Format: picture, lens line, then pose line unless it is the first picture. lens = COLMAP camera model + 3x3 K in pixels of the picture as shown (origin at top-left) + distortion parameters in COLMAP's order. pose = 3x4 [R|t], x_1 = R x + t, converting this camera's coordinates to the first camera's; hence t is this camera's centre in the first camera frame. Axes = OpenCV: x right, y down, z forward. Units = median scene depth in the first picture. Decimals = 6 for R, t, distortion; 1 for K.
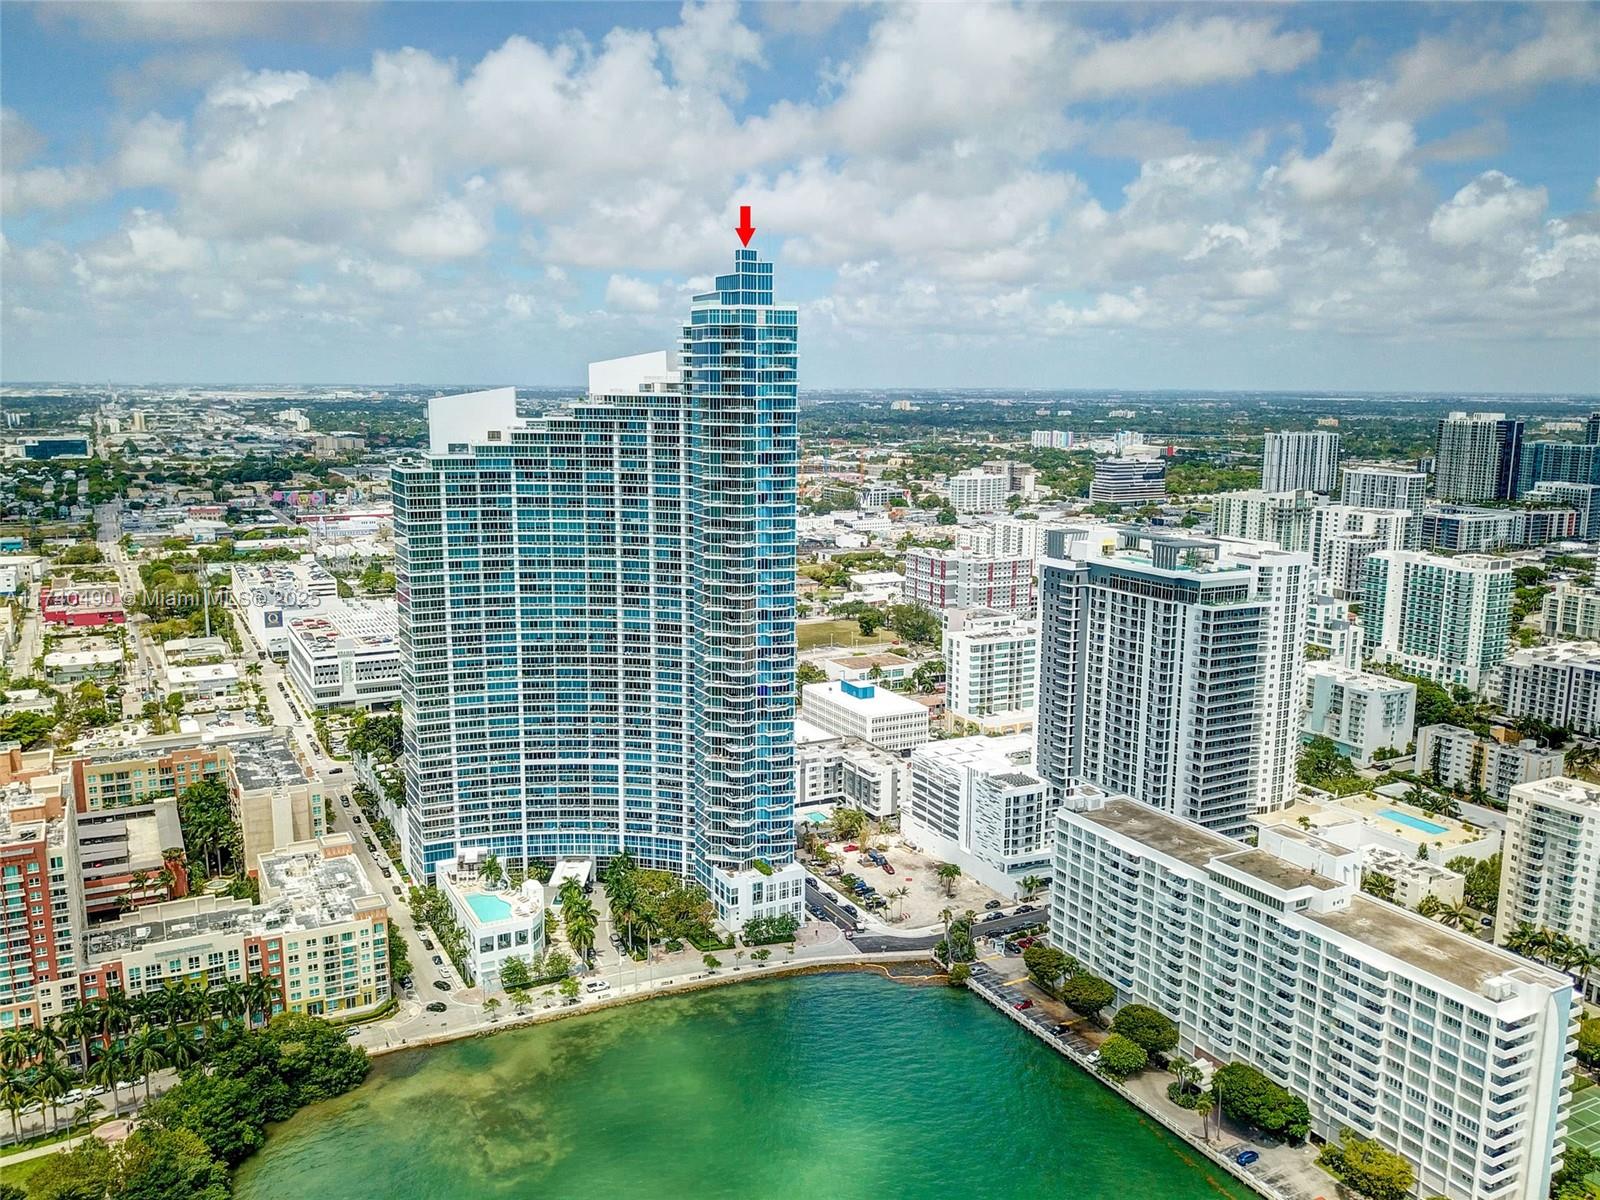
lens RADIAL K [[1275.1, 0, 800.4], [0, 1275.1, 610.3], [0, 0, 1]] dist [-0.014154, -0.003742]
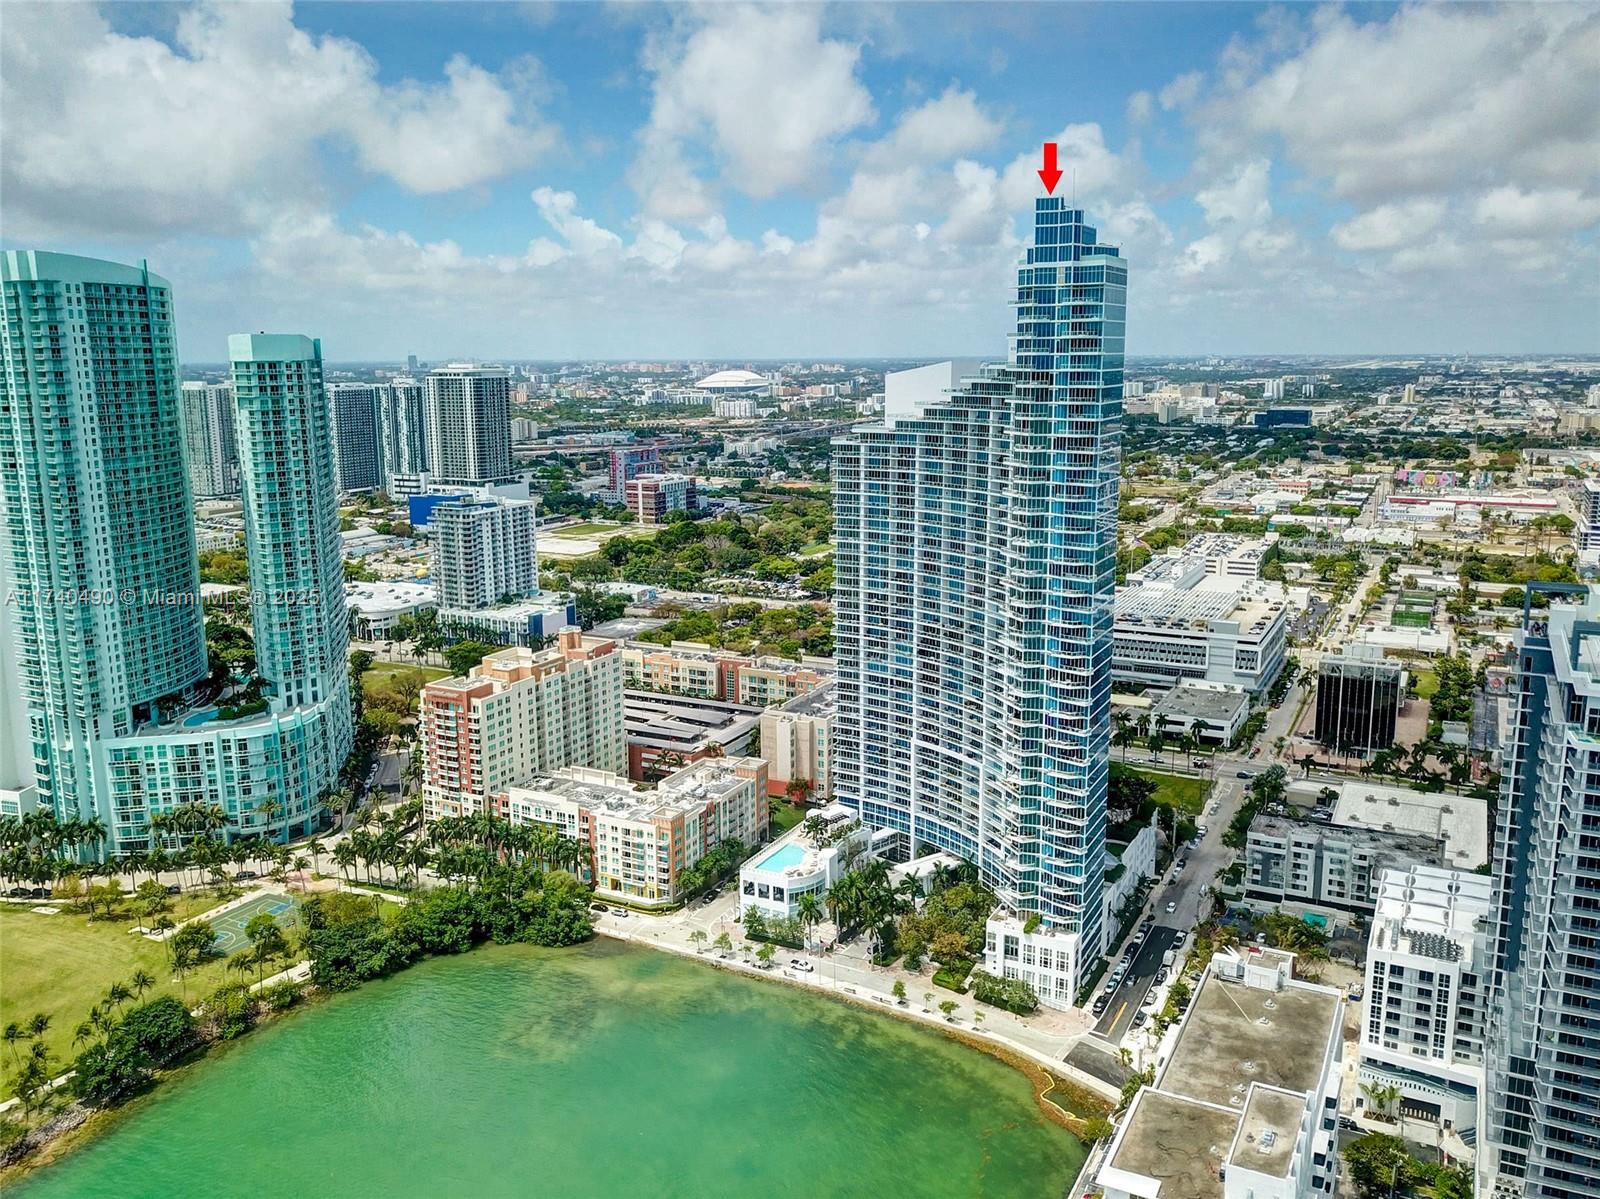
lens RADIAL K [[1275.1, 0, 801.5], [0, 1275.1, 588.3], [0, 0, 1]] dist [-0.014154, -0.003742]
pose [[0.554738, 0.135638, -0.820895, 0.589695], [-0.132361, 0.988445, 0.073876, -0.065721], [0.821430, 0.067672, 0.566281, 0.399106]]
